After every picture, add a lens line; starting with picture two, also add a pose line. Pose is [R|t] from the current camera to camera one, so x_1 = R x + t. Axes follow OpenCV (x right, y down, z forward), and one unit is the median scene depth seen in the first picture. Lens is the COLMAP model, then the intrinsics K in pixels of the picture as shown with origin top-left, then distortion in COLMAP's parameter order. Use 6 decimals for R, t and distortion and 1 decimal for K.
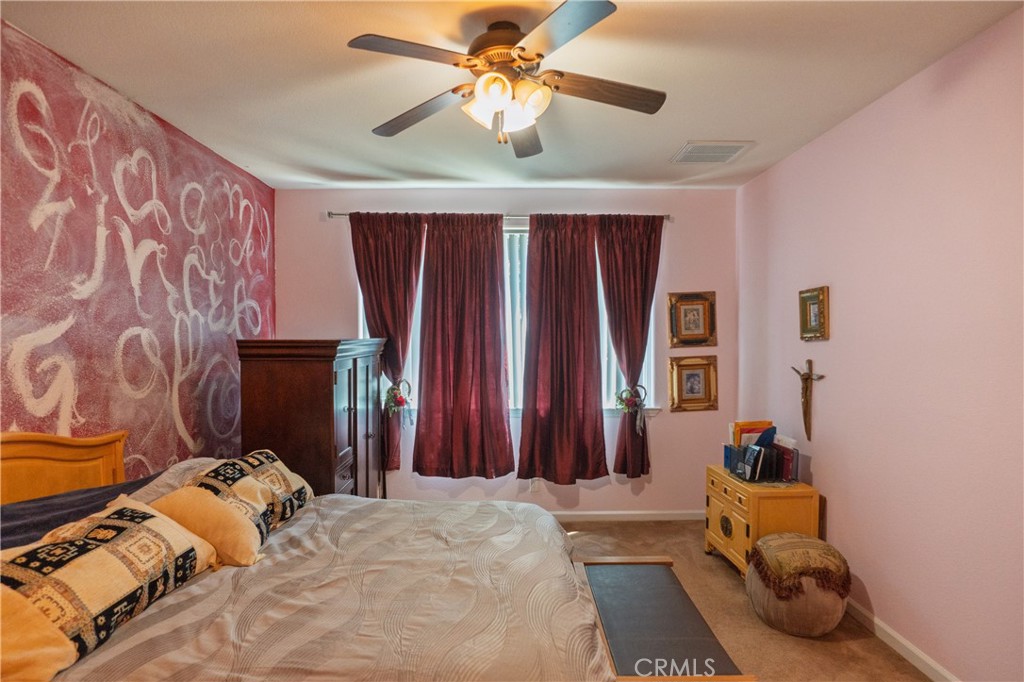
lens RADIAL K [[558.8, 0, 515.1], [0, 558.8, 345.2], [0, 0, 1]] dist [-0.022260, 0.010918]
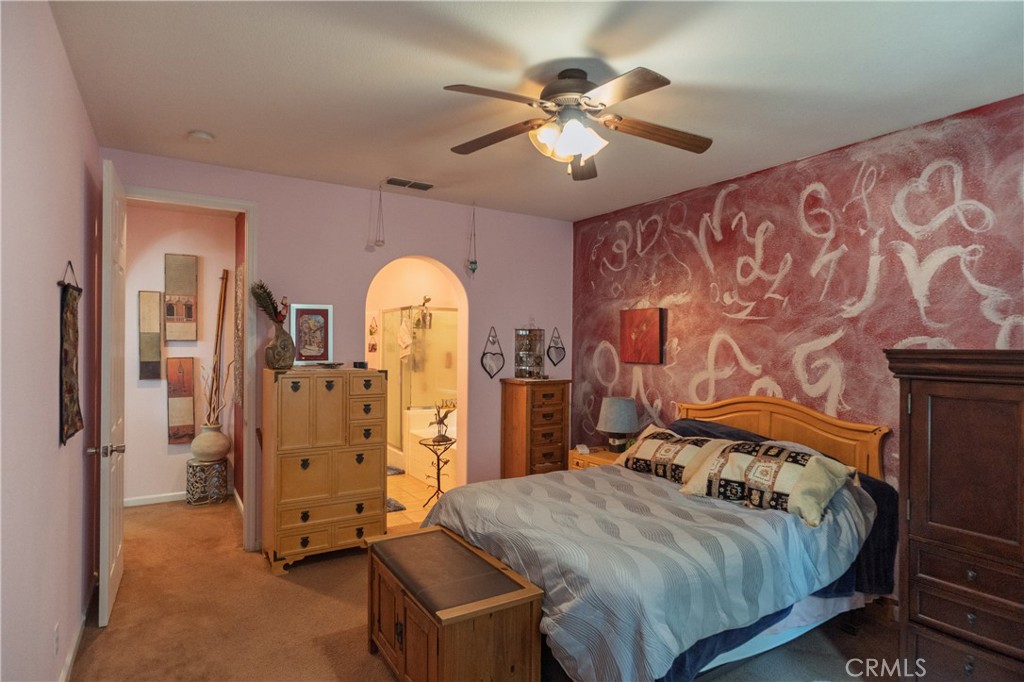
lens RADIAL K [[558.8, 0, 514.2], [0, 558.8, 338.4], [0, 0, 1]] dist [-0.022260, 0.010918]
pose [[-0.856935, -0.011066, -0.515306, 0.599967], [-0.015230, 0.999877, 0.003855, -0.024519], [0.515200, 0.011152, -0.856998, 1.730350]]
